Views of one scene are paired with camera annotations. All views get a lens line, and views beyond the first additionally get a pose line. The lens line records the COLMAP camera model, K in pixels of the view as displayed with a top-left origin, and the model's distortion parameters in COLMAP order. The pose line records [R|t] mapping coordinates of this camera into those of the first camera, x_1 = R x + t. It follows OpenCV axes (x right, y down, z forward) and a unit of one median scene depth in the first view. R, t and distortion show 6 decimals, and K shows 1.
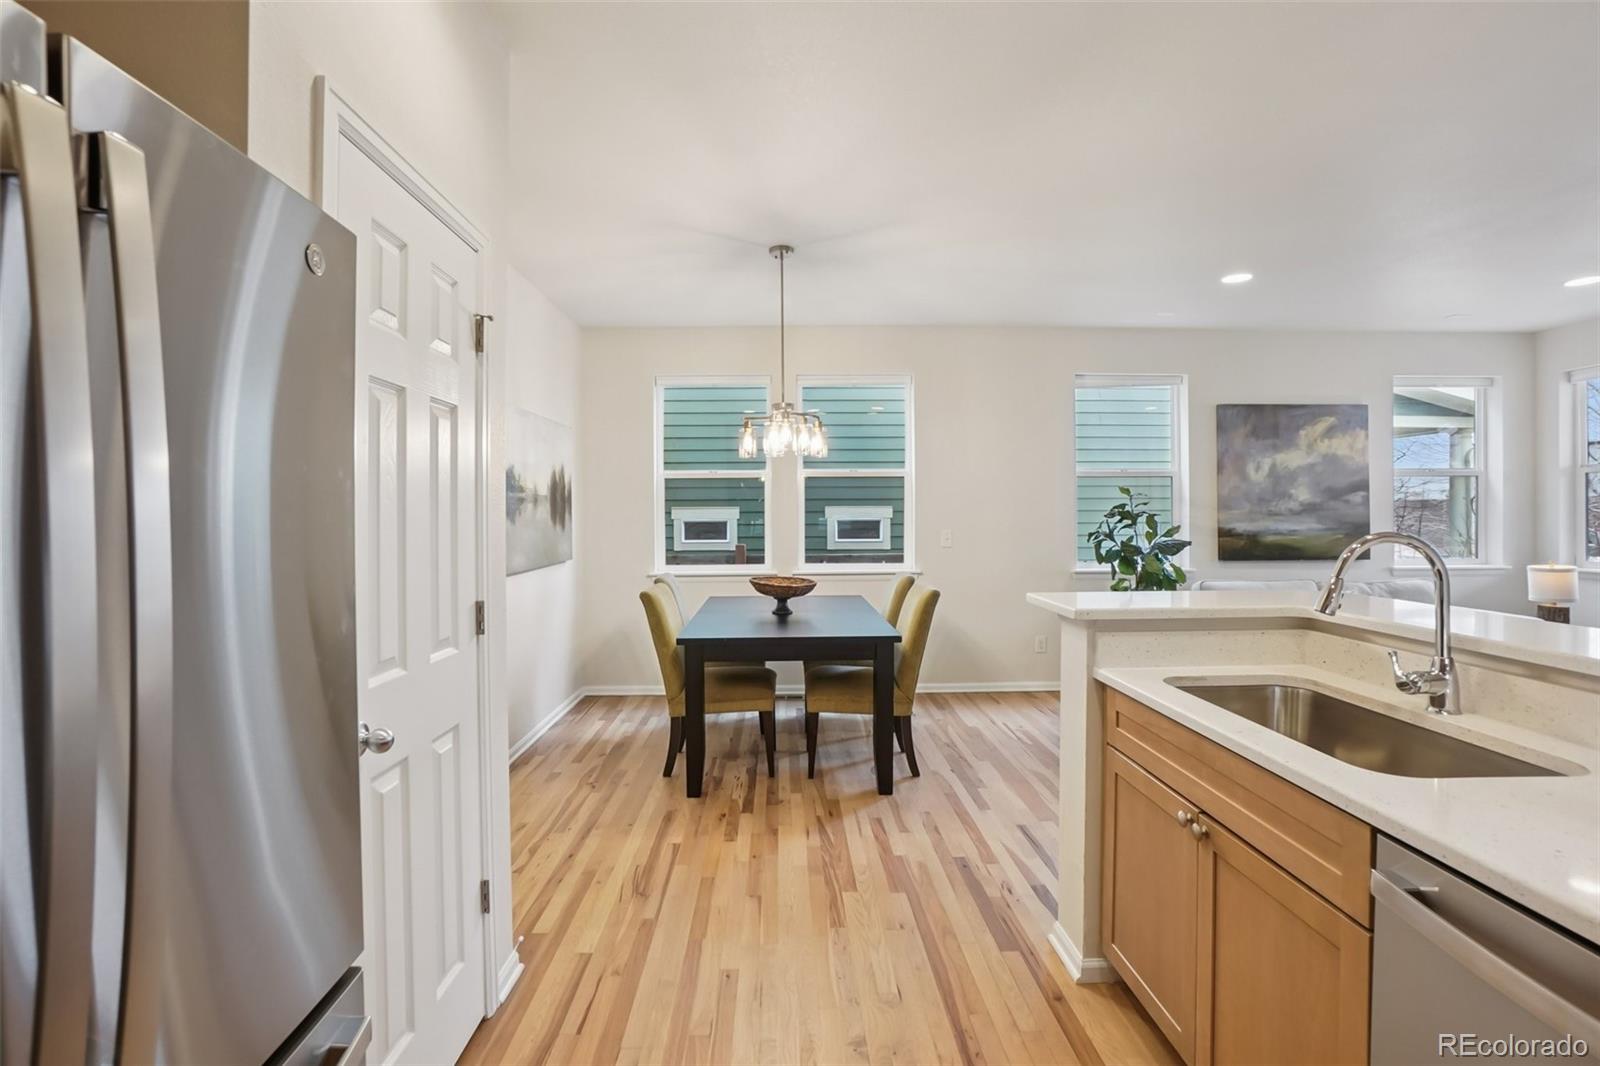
lens RADIAL K [[730.3, 0, 792.5], [0, 730.3, 501.7], [0, 0, 1]] dist [-0.055656, 0.017085]
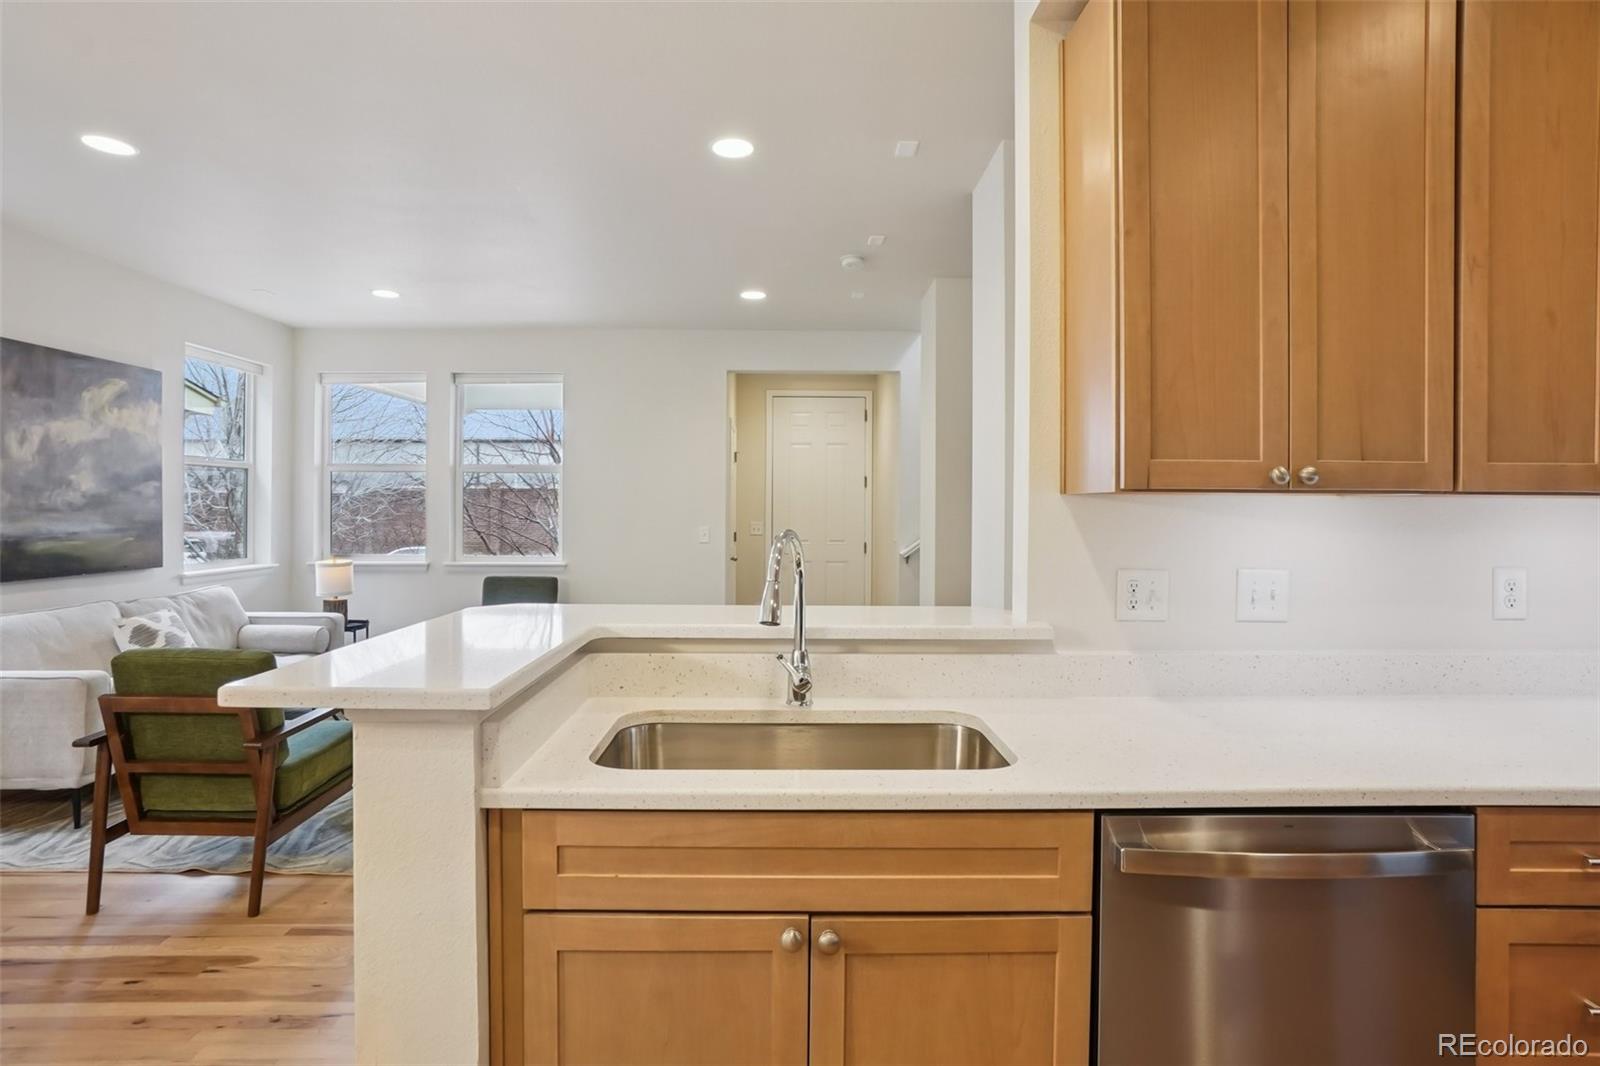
lens RADIAL K [[807.8, 0, 791.0], [0, 807.8, 519.8], [0, 0, 1]] dist [-0.045745, 0.021072]
pose [[0.004023, -0.010411, 0.999938, -0.069914], [-0.019049, 0.999764, 0.010485, 0.005851], [-0.999810, -0.019090, 0.003824, 0.291773]]
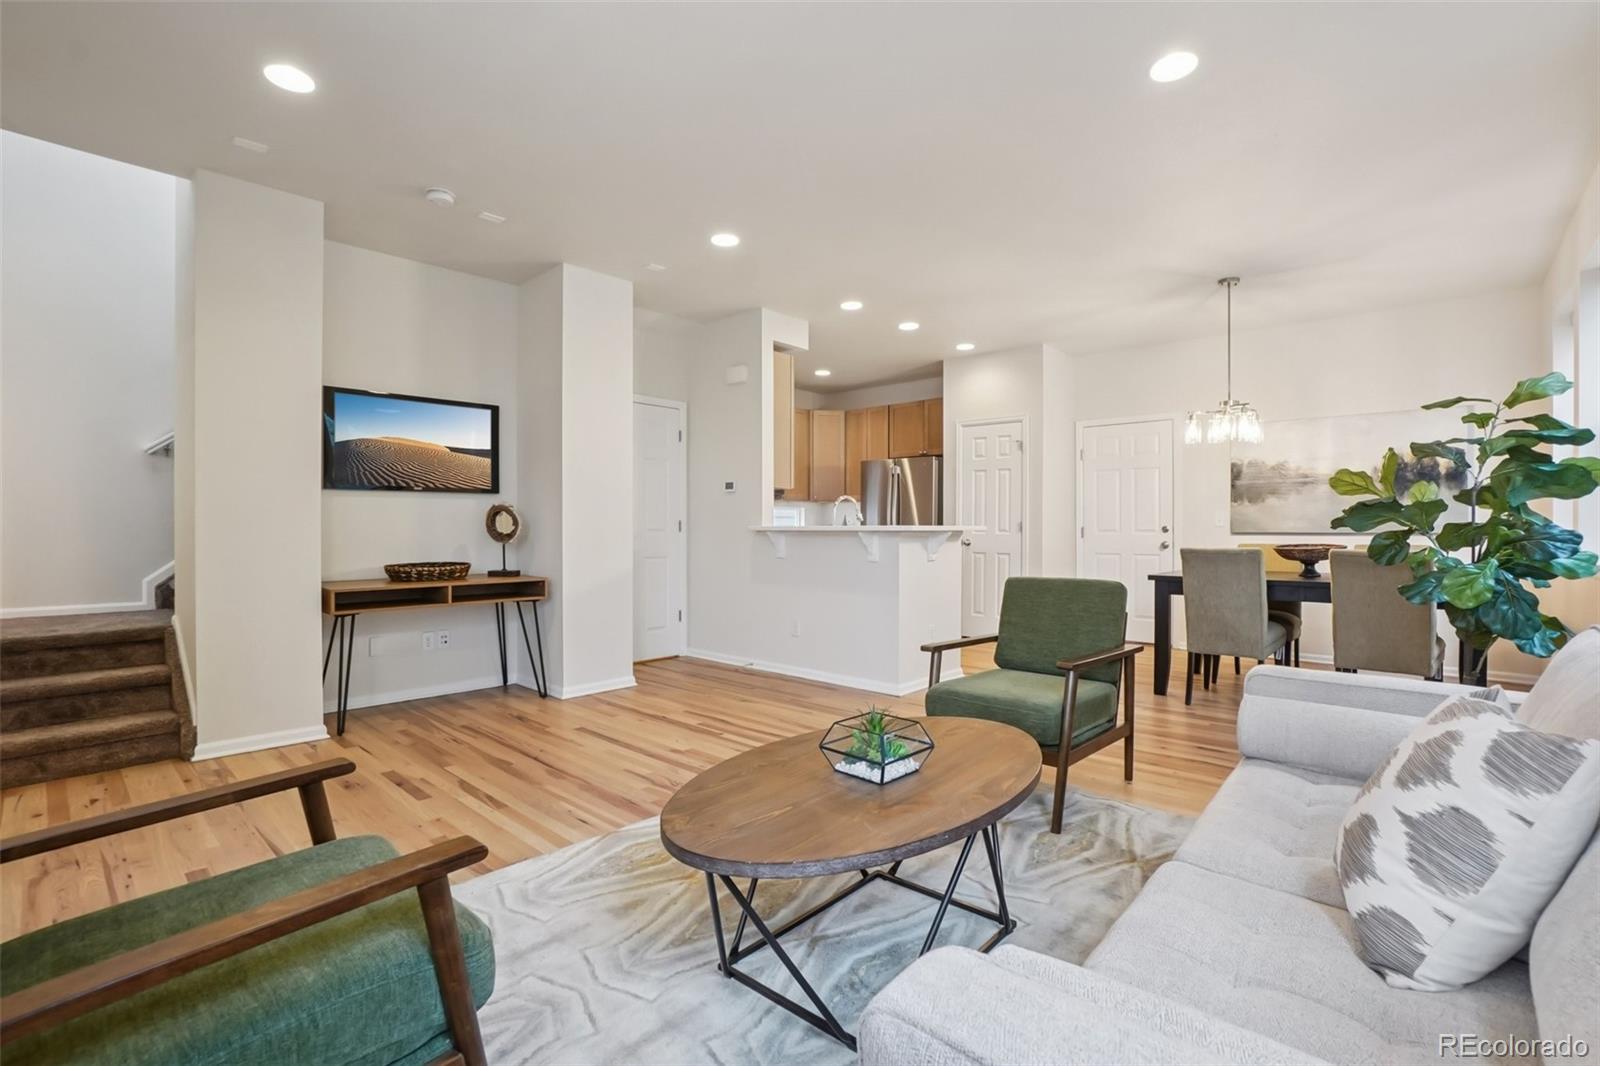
lens RADIAL K [[727.3, 0, 792.2], [0, 727.3, 530.1], [0, 0, 1]] dist [-0.058481, 0.016883]
pose [[-0.689839, 0.006189, -0.723936, 0.993363], [0.011847, 0.999926, -0.002740, 0.060899], [0.723866, -0.010467, -0.689862, 0.914286]]
